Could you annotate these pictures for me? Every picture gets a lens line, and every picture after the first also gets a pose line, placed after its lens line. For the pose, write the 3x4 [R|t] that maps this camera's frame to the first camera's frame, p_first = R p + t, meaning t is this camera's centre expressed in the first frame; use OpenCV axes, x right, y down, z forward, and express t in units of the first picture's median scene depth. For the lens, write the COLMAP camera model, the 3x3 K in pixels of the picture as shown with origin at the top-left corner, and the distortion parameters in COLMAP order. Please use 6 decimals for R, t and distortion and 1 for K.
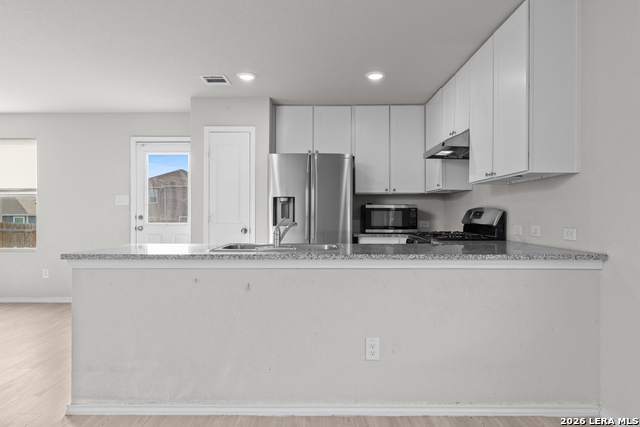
lens RADIAL K [[390.7, 0, 321.4], [0, 390.7, 219.2], [0, 0, 1]] dist [-0.006774, -0.000274]
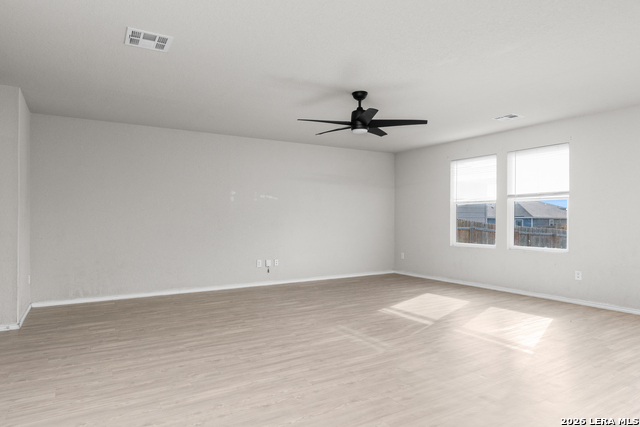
lens RADIAL K [[390.7, 0, 319.6], [0, 390.7, 215.4], [0, 0, 1]] dist [-0.006774, -0.000274]
pose [[0.531636, -0.006545, -0.846947, -0.239404], [-0.005324, 0.999925, -0.011070, -0.000848], [0.846956, 0.010395, 0.531561, -0.117677]]
